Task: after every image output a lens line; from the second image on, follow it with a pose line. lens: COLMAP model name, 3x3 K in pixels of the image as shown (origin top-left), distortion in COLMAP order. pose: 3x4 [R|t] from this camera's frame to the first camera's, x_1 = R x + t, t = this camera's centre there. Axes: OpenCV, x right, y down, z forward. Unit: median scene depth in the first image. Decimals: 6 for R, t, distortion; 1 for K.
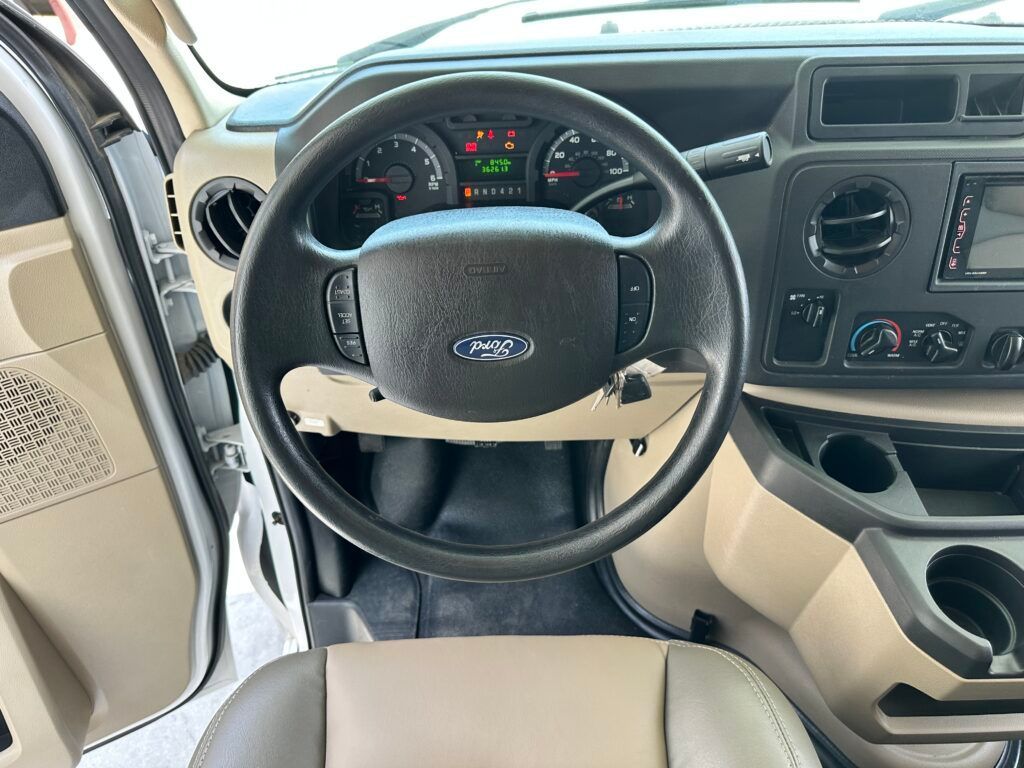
lens RADIAL K [[715.9, 0, 512.0], [0, 715.9, 384.0], [0, 0, 1]] dist [-0.004601, -0.005626]
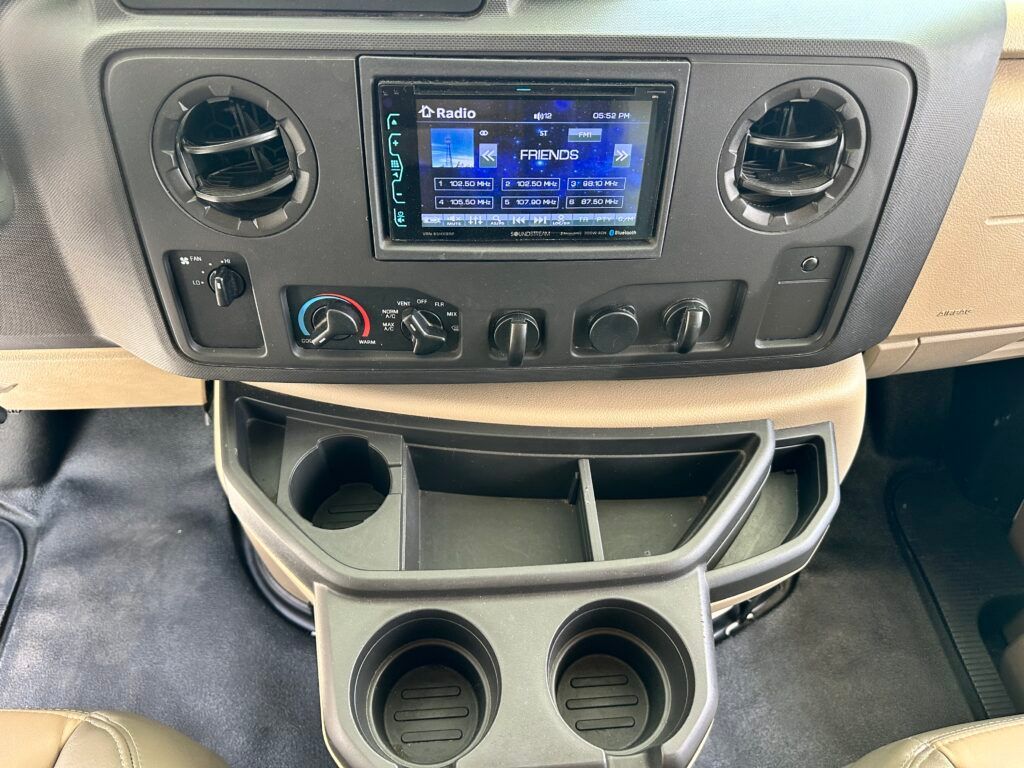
lens RADIAL K [[715.9, 0, 512.0], [0, 715.9, 384.0], [0, 0, 1]] dist [-0.004601, -0.005626]
pose [[0.995600, -0.001008, 0.093696, 0.592085], [-0.016353, 0.982727, 0.184336, -0.127522], [-0.092263, -0.185057, 0.978387, 0.284421]]
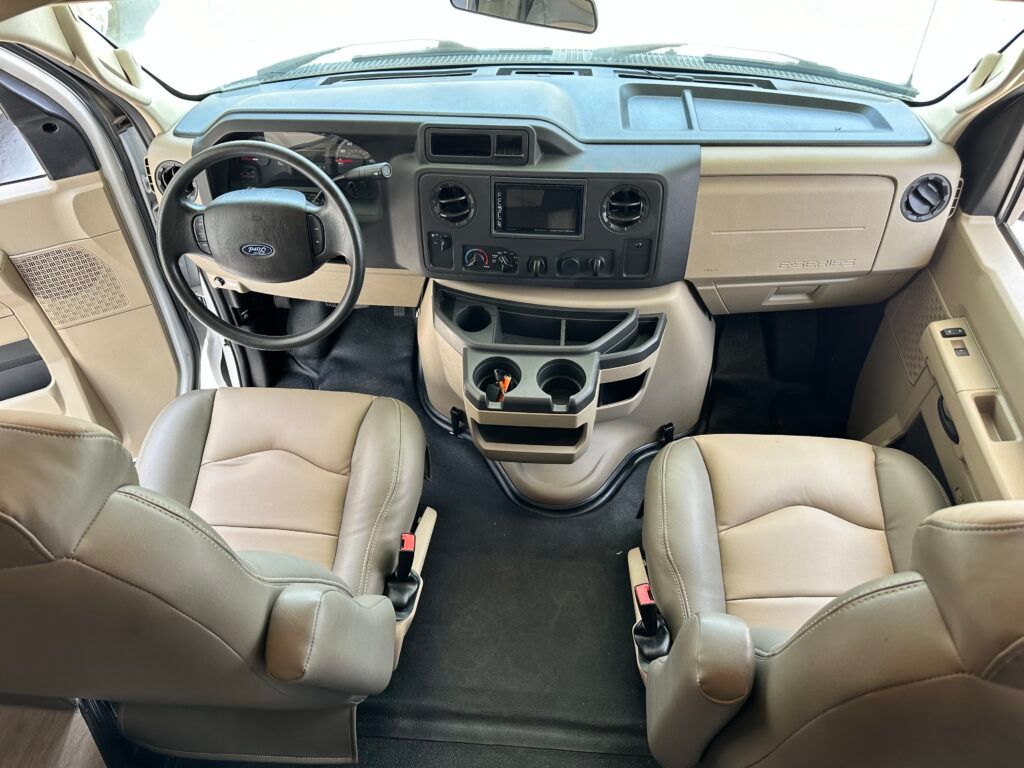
lens RADIAL K [[696.5, 0, 510.3], [0, 696.5, 375.0], [0, 0, 1]] dist [0.082315, -0.114122]
pose [[0.994974, 0.072086, -0.069498, 0.742429], [-0.062838, 0.989893, 0.127137, 0.008732], [0.077960, -0.122131, 0.989447, -0.998673]]
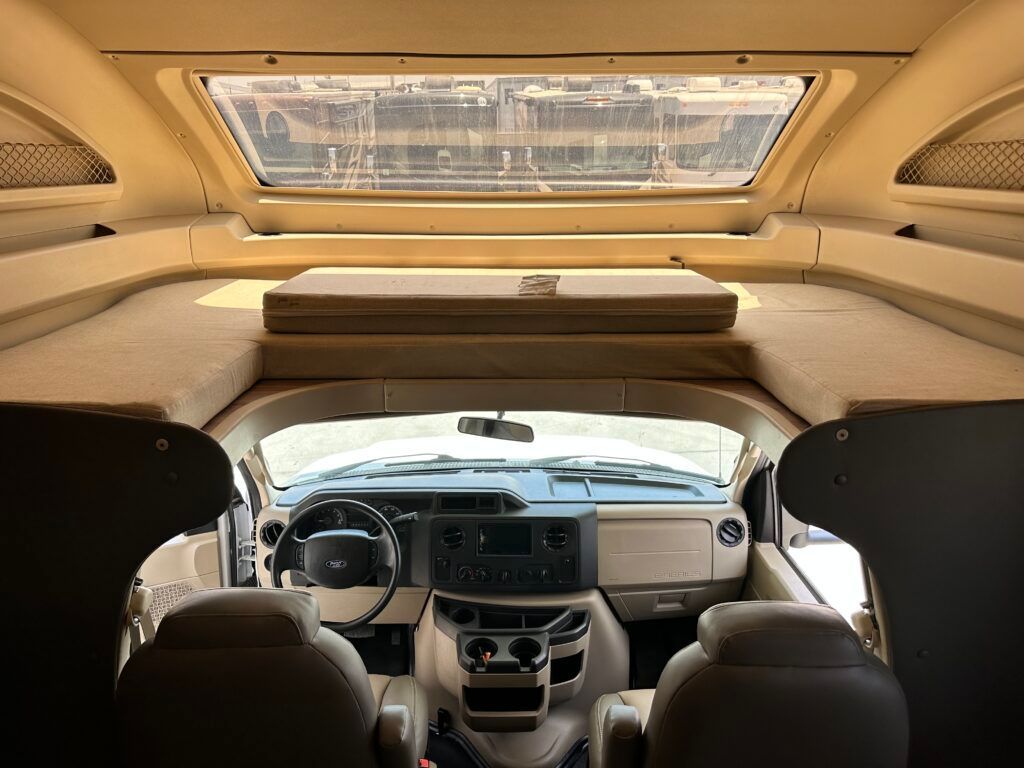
lens RADIAL K [[696.5, 0, 510.3], [0, 696.5, 375.0], [0, 0, 1]] dist [0.082315, -0.114122]
pose [[0.999676, 0.024869, -0.005358, 0.678768], [-0.024576, 0.889638, -0.456004, 0.558035], [-0.006573, 0.455988, 0.889962, -2.154403]]
